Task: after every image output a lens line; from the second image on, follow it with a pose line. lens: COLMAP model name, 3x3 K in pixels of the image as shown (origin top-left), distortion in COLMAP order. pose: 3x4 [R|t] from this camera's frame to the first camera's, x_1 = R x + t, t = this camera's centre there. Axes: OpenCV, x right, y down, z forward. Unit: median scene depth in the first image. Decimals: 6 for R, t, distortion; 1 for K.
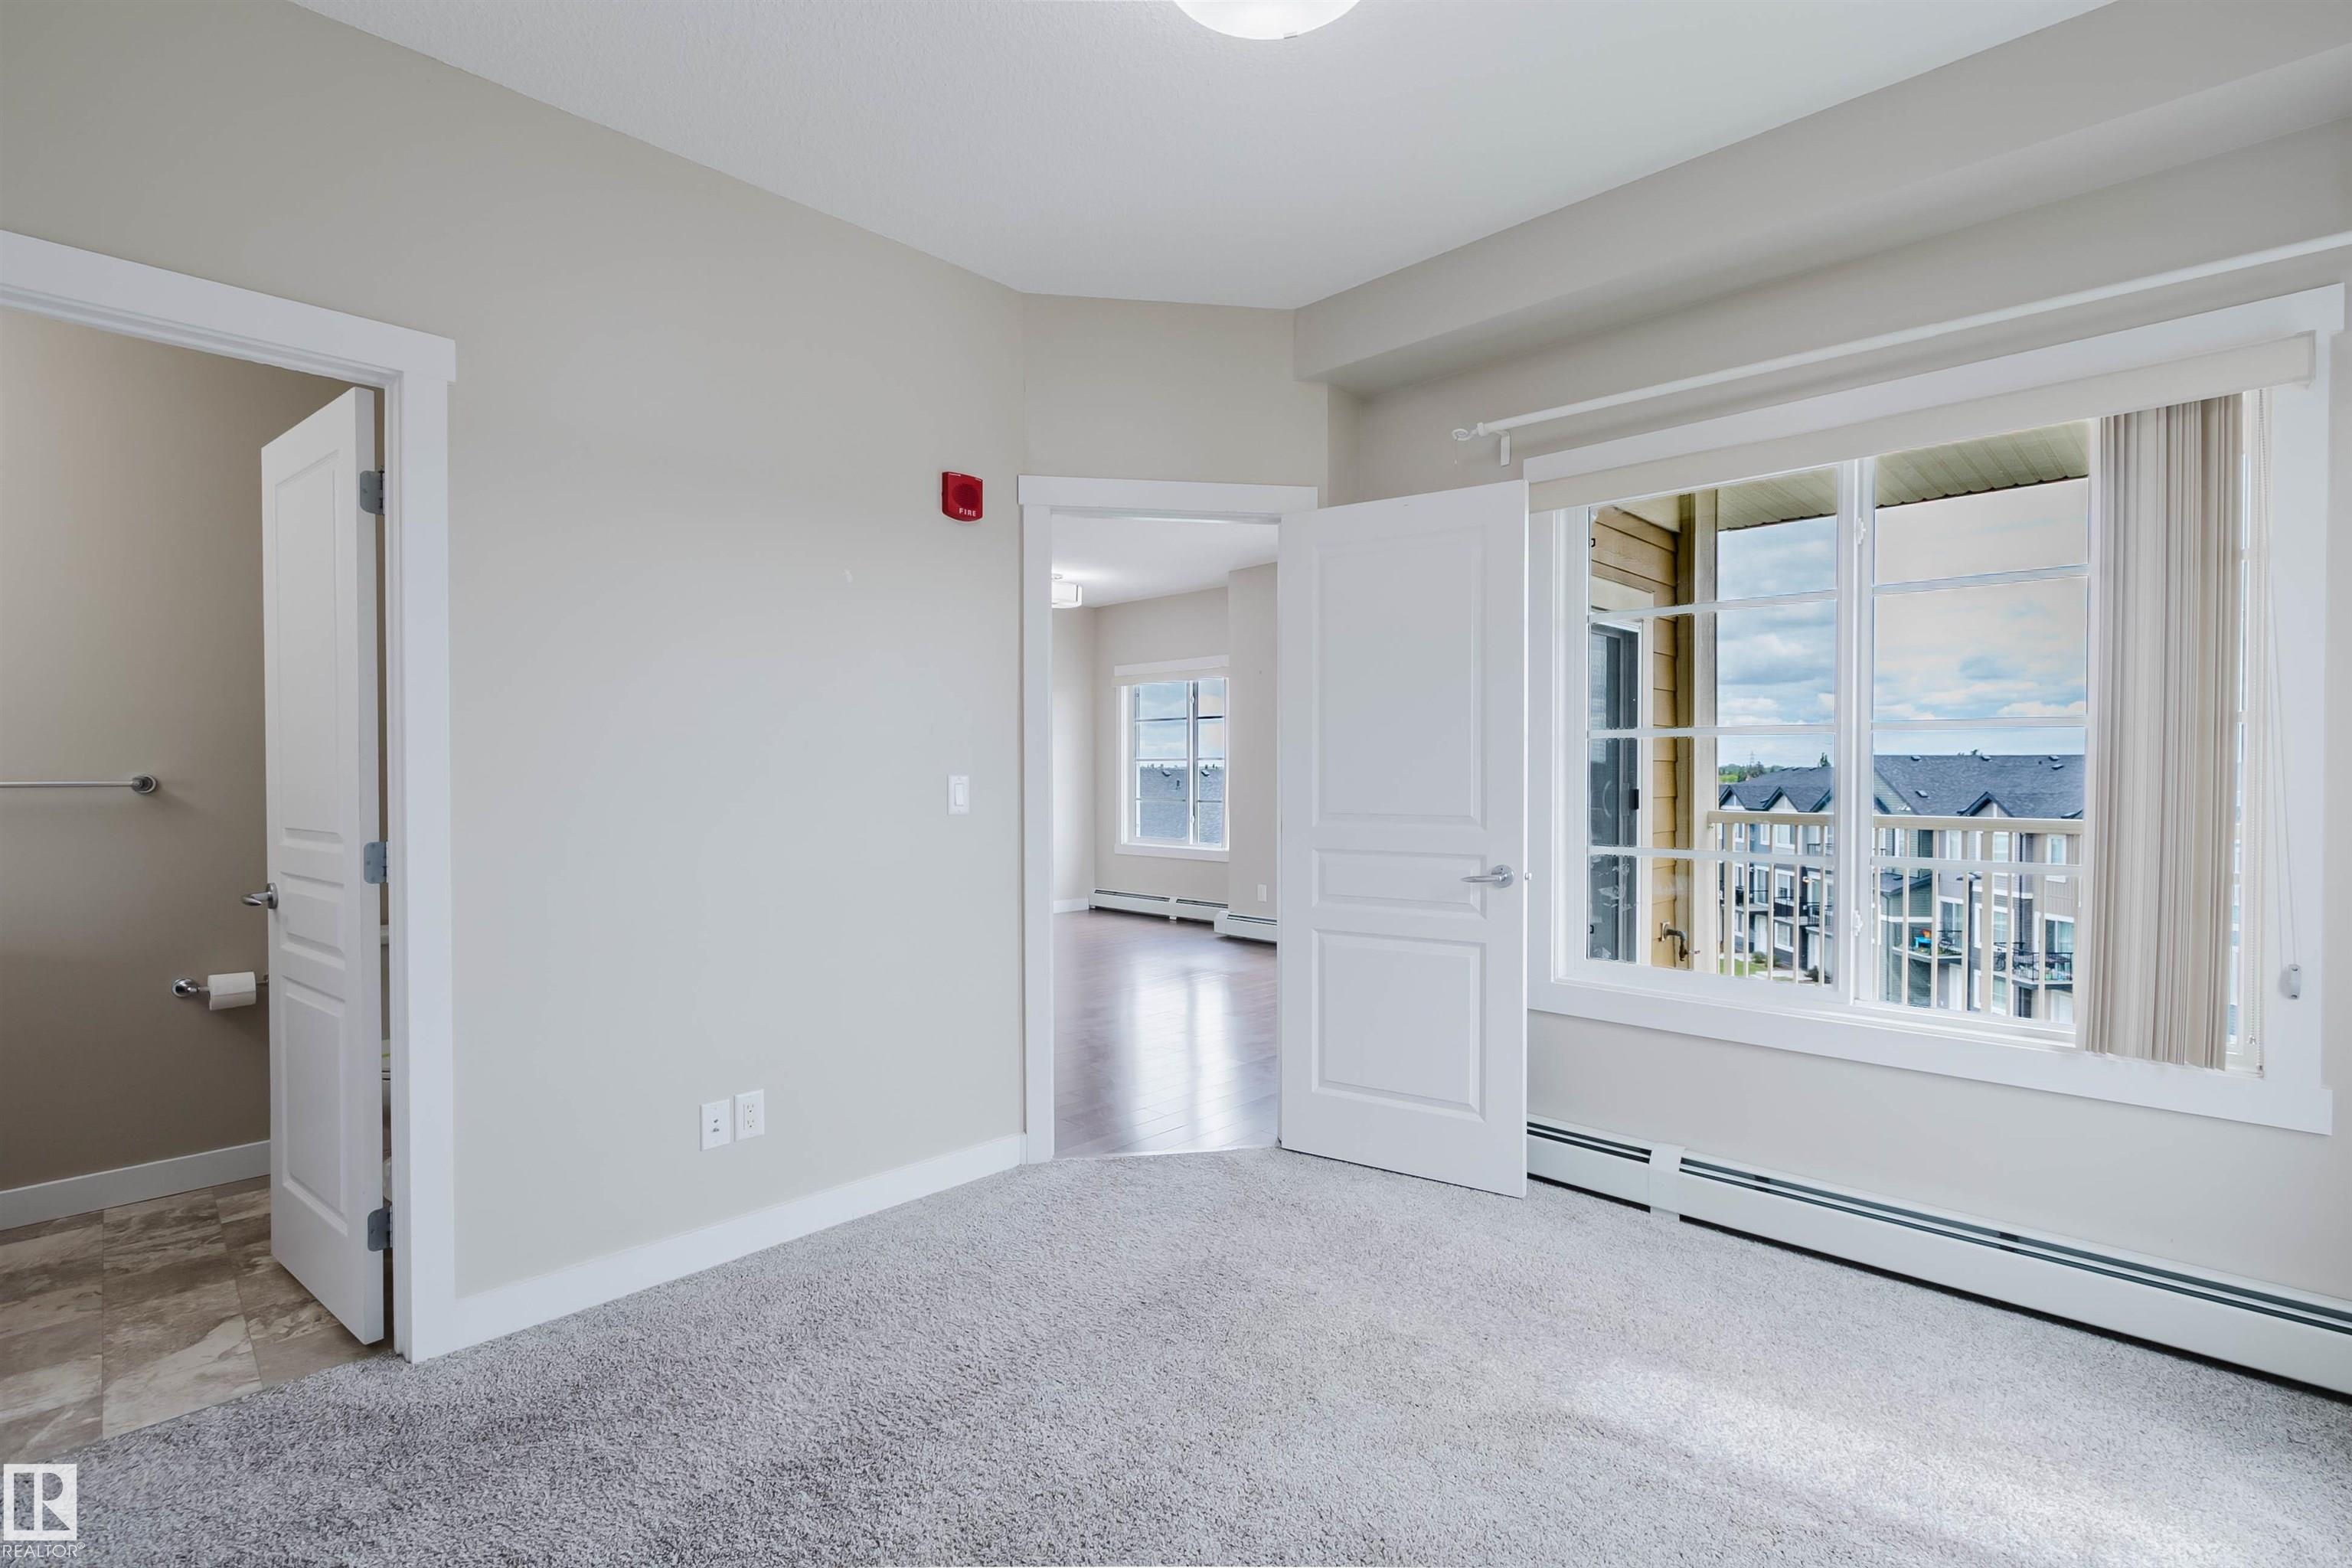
lens RADIAL K [[1076.4, 0, 1198.9], [0, 1076.4, 781.7], [0, 0, 1]] dist [0.009949, -0.003800]
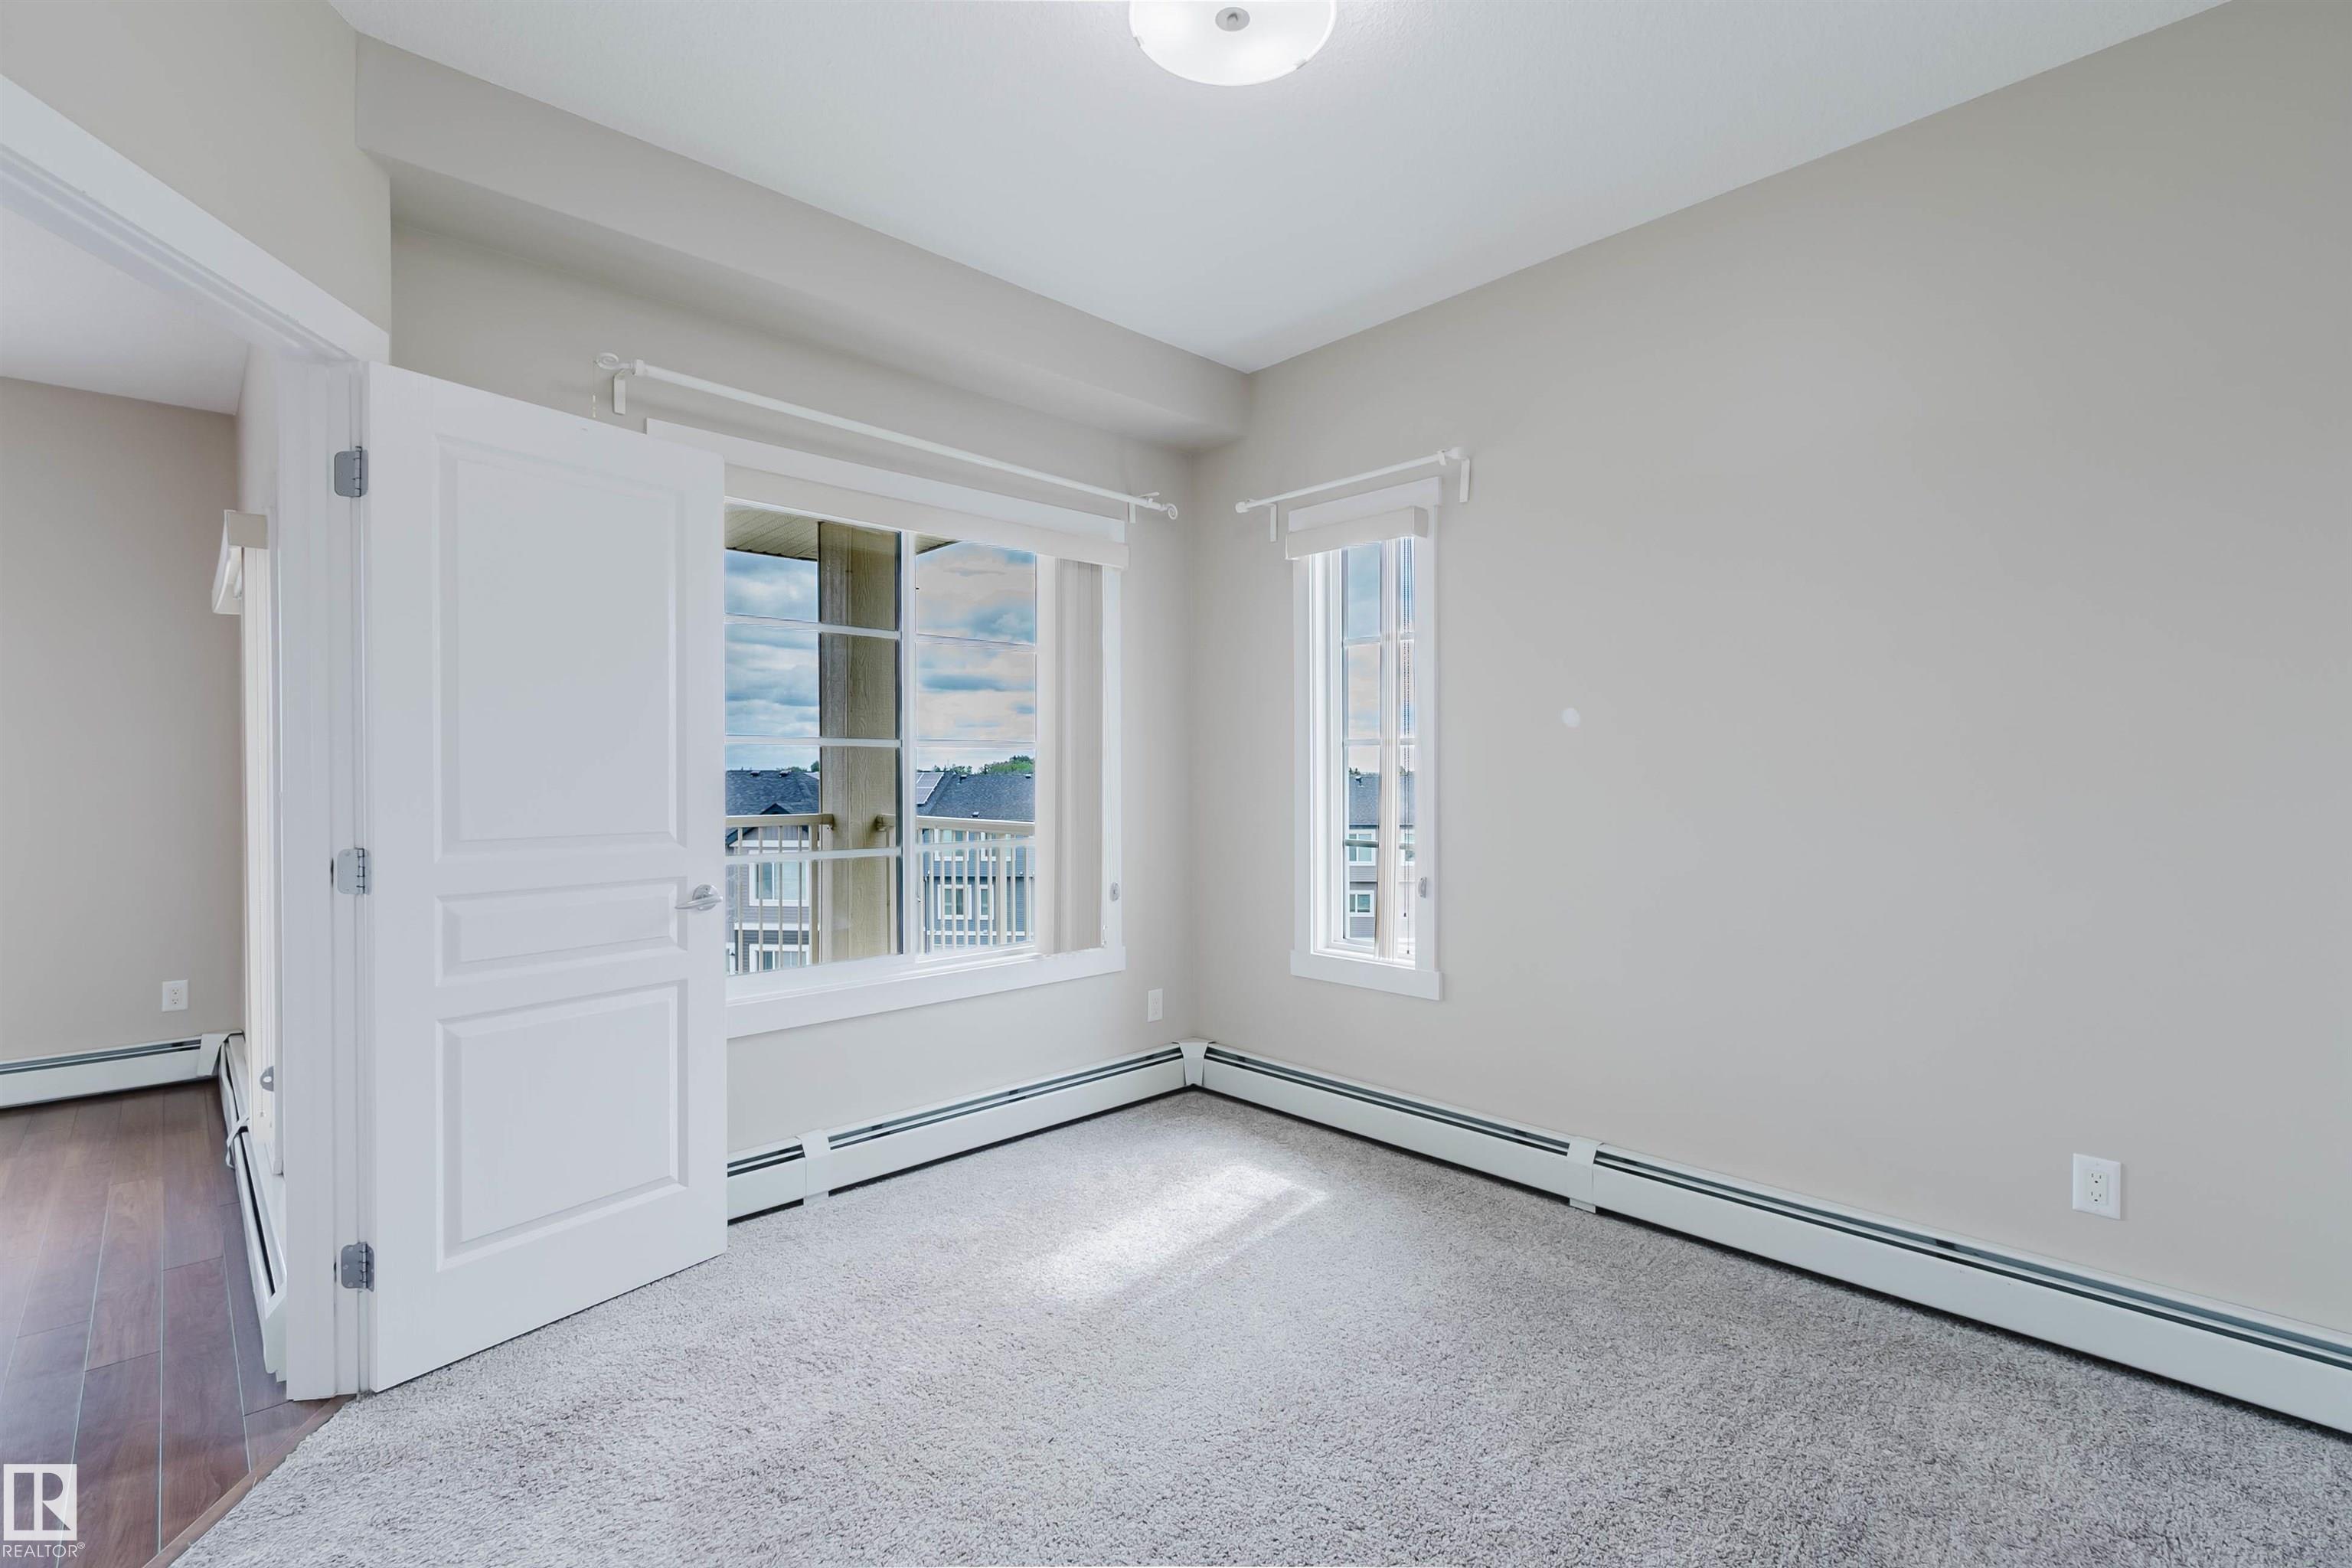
lens RADIAL K [[1076.4, 0, 1156.1], [0, 1076.4, 790.2], [0, 0, 1]] dist [0.009949, -0.003800]
pose [[0.057595, -0.011739, 0.998271, -0.581192], [0.012024, 0.999866, 0.011064, -0.005471], [-0.998268, 0.011366, 0.057729, 0.586867]]
